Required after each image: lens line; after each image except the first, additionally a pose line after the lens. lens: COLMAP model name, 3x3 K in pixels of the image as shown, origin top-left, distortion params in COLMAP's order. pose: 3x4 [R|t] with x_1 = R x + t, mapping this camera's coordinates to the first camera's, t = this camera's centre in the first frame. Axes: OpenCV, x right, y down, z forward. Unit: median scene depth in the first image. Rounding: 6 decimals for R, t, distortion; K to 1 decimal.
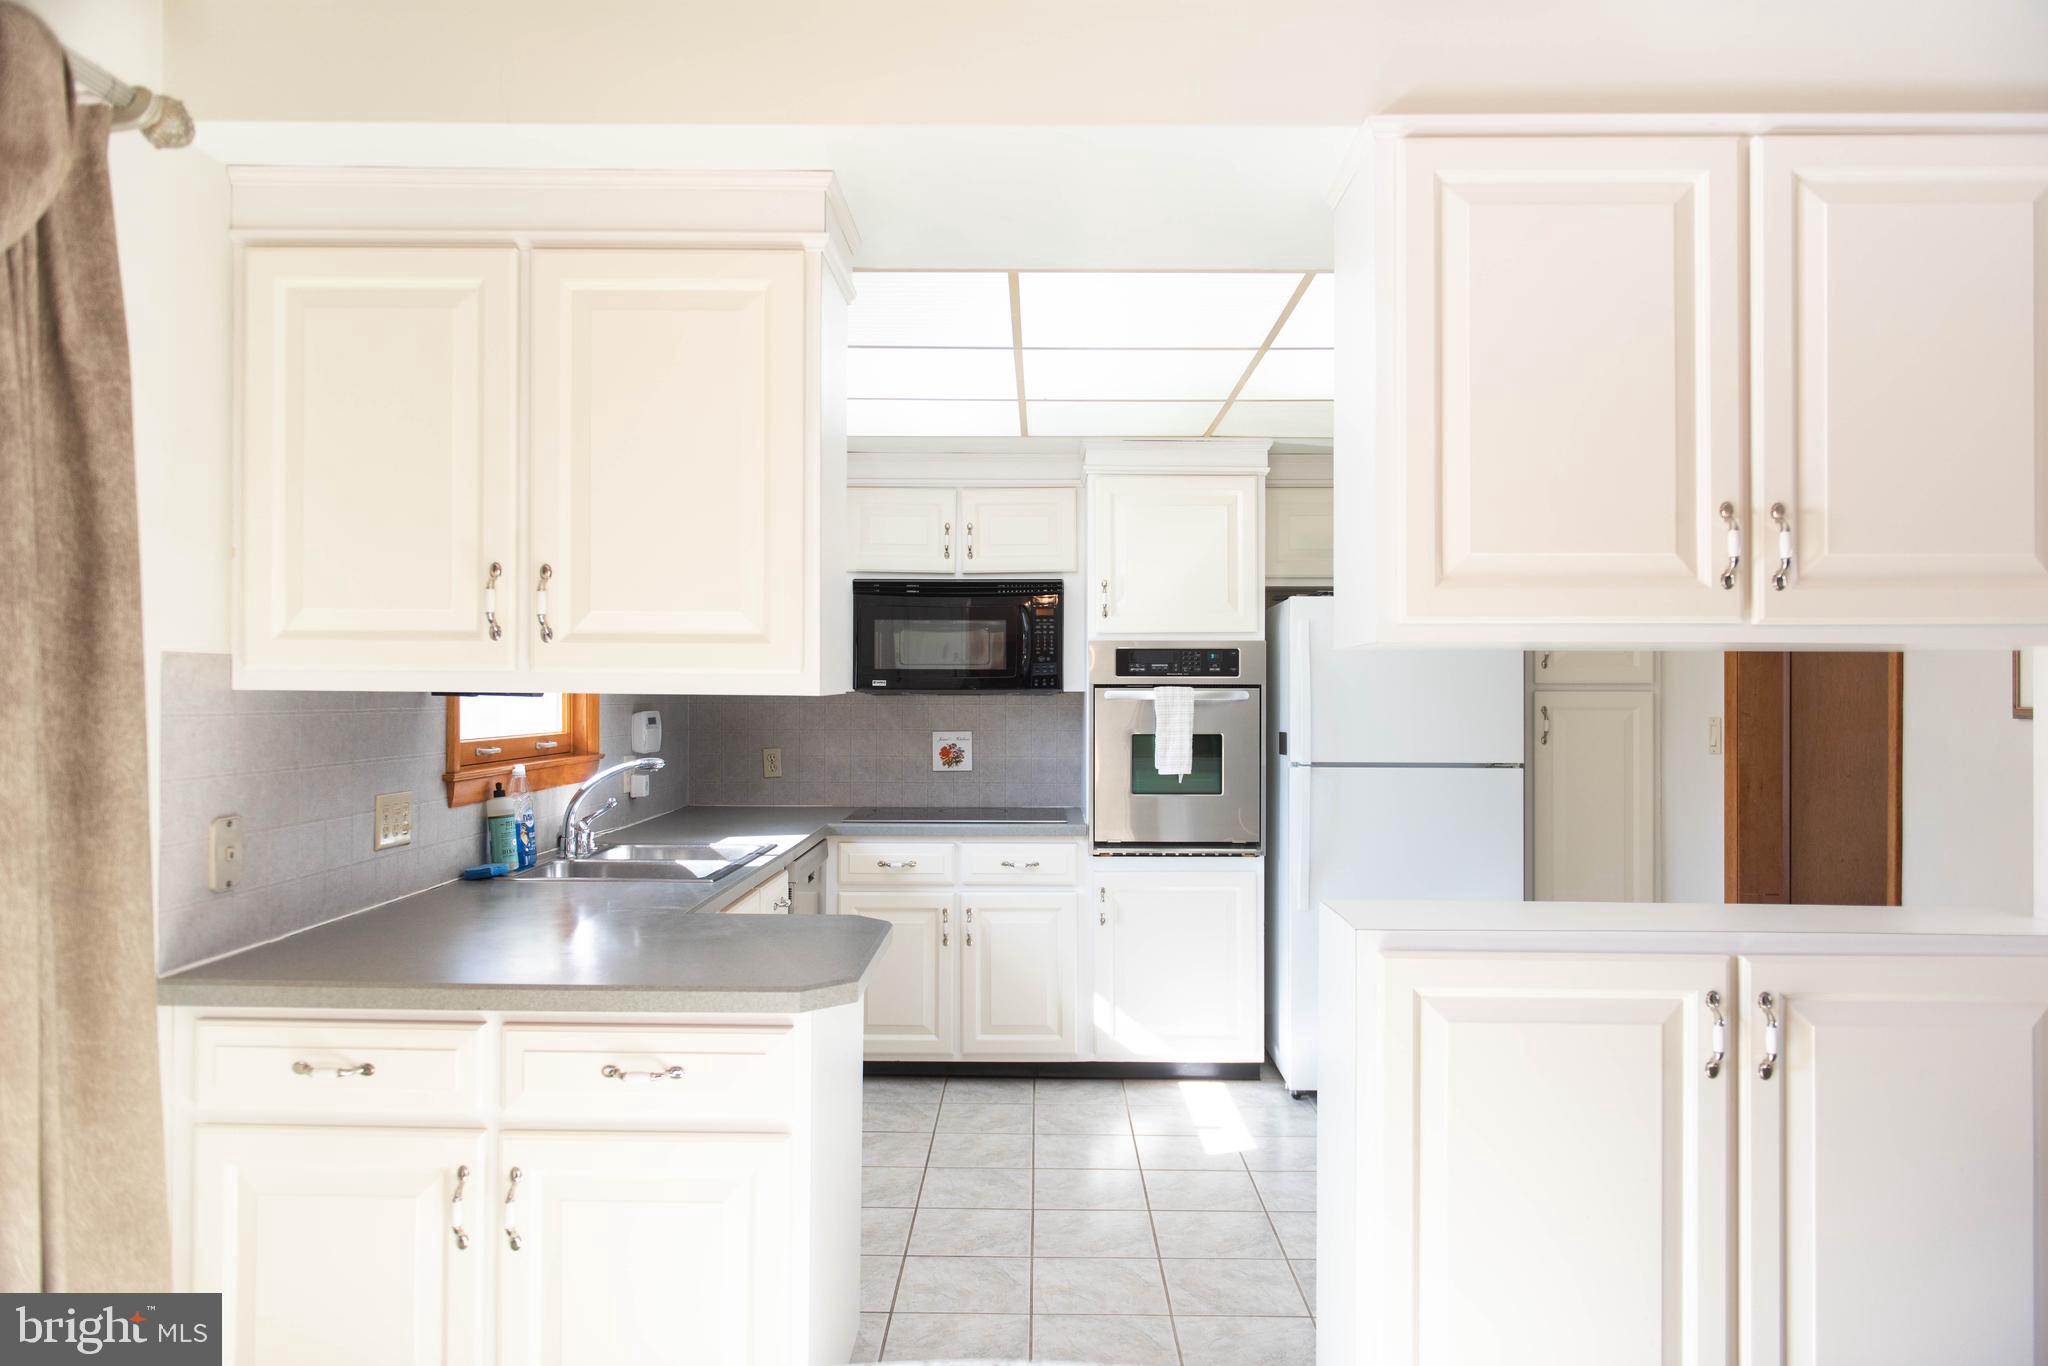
lens RADIAL K [[1384.2, 0, 1024.0], [0, 1384.2, 683.0], [0, 0, 1]] dist [0.004379, -0.002384]
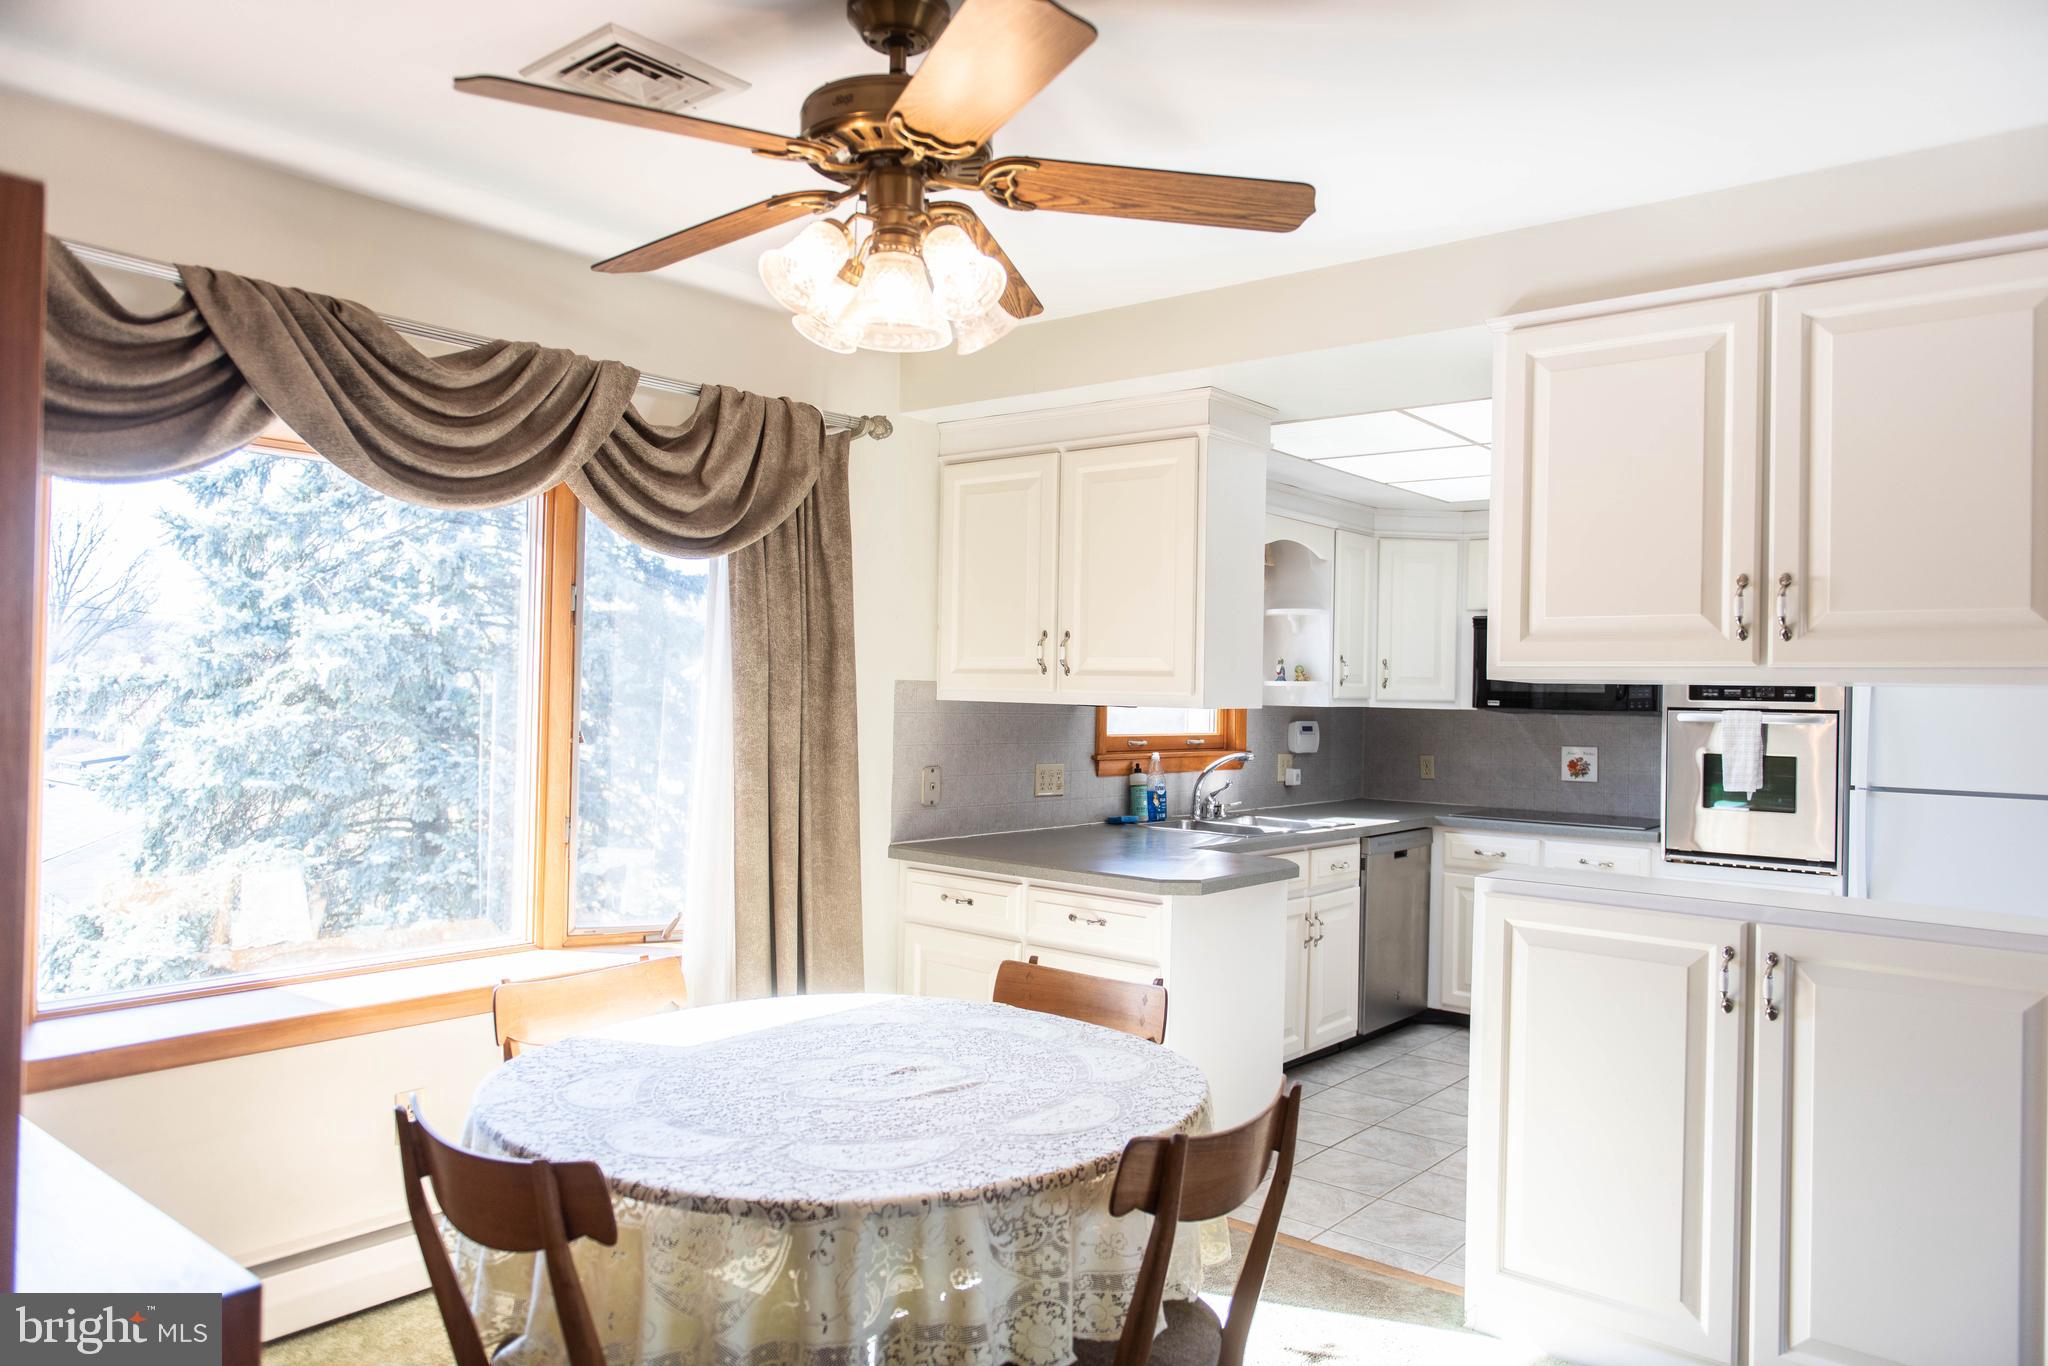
lens RADIAL K [[1384.2, 0, 1024.0], [0, 1384.2, 683.0], [0, 0, 1]] dist [0.004379, -0.002384]
pose [[0.777932, 0.007871, -0.628299, 0.353650], [-0.014823, 0.999873, -0.005827, -0.004431], [0.628173, 0.013847, 0.777950, -0.196428]]
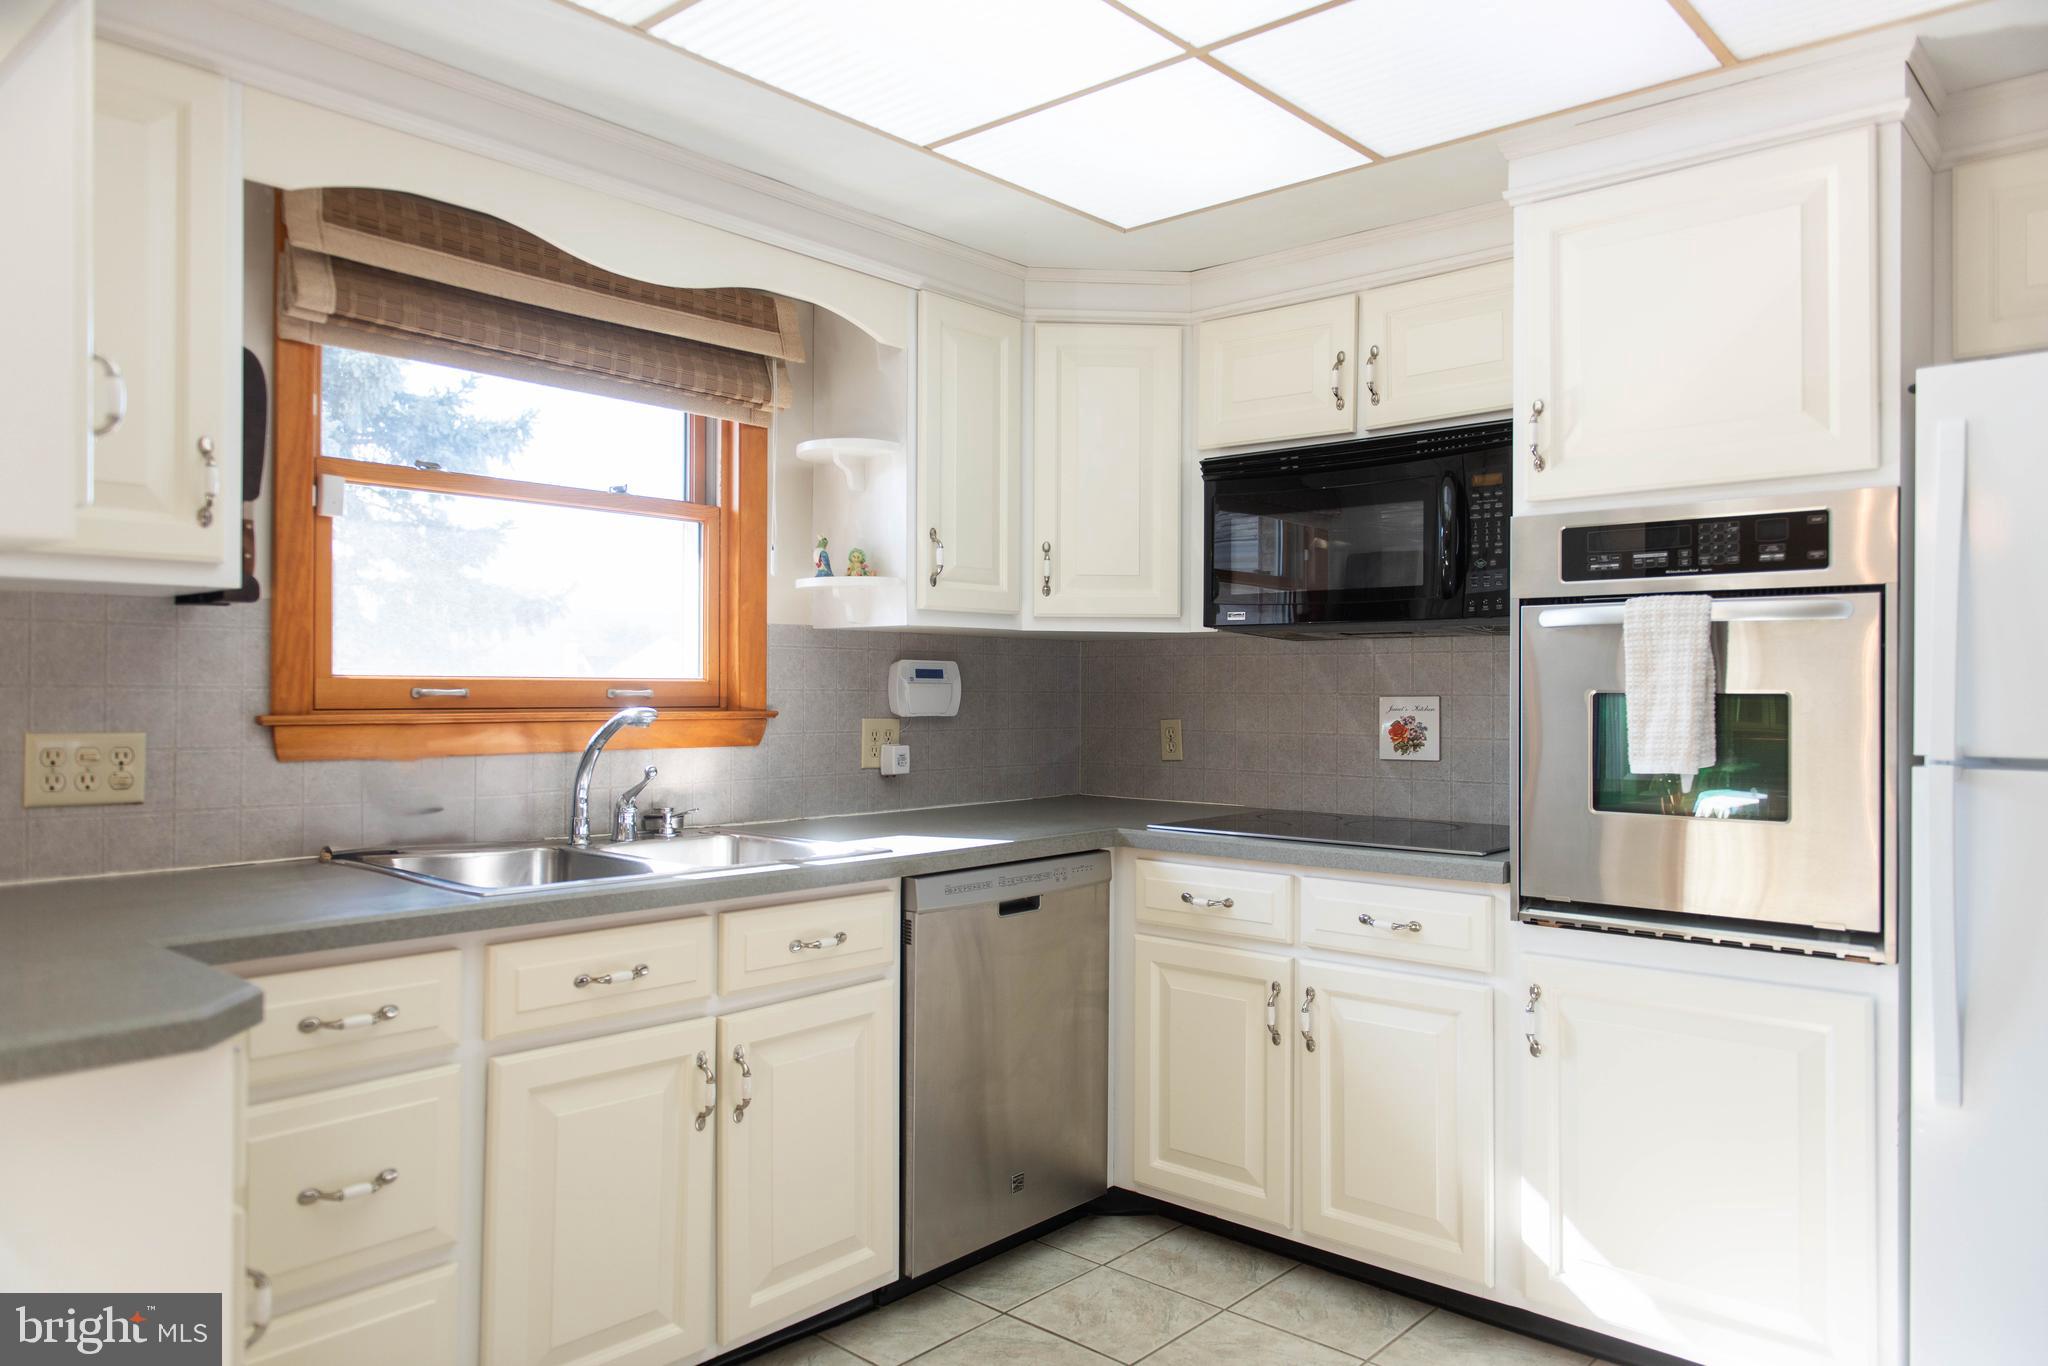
lens RADIAL K [[1384.2, 0, 1024.0], [0, 1384.2, 683.0], [0, 0, 1]] dist [0.004379, -0.002384]
pose [[0.754486, -0.002023, -0.656313, 0.259466], [0.000897, 0.999997, -0.002052, 0.034593], [0.656316, 0.000959, 0.754486, 0.482464]]
